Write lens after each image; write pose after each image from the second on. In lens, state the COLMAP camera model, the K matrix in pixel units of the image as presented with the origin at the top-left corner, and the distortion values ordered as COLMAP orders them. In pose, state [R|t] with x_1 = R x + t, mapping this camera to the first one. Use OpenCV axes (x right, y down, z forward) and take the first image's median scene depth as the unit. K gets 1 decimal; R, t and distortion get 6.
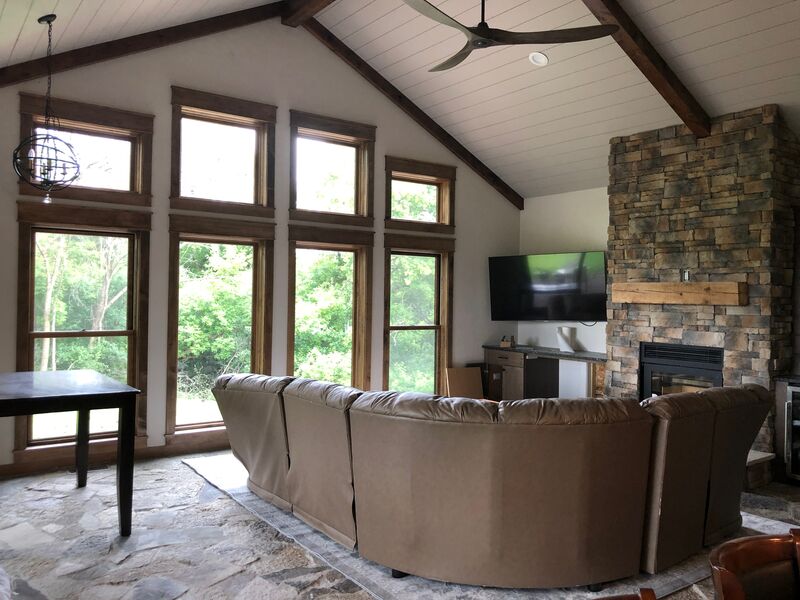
lens RADIAL K [[668.7, 0, 402.0], [0, 668.7, 295.2], [0, 0, 1]] dist [0.041372, -0.062382]
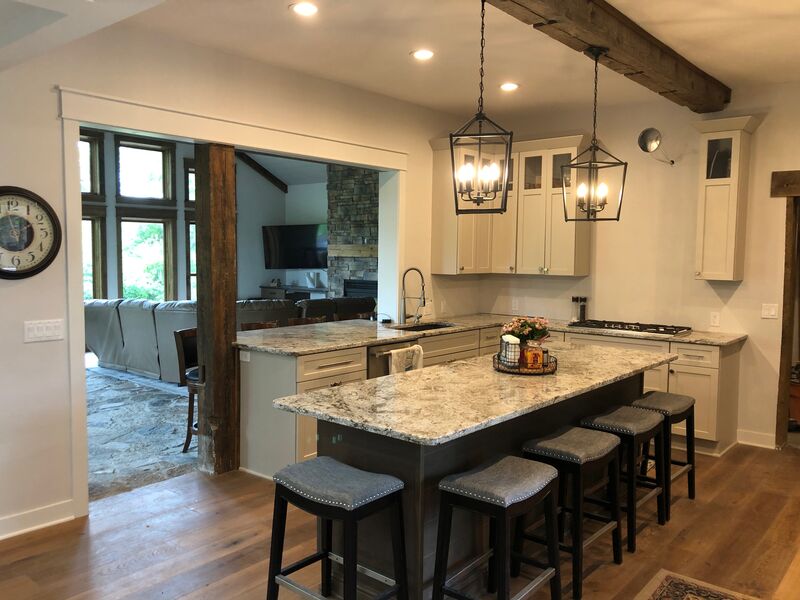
lens RADIAL K [[668.7, 0, 404.5], [0, 668.7, 302.4], [0, 0, 1]] dist [0.041372, -0.062382]
pose [[0.970583, -0.024617, 0.239506, 0.100673], [0.005571, 0.996789, 0.079879, -0.006947], [-0.240703, -0.076195, 0.967603, -0.684627]]
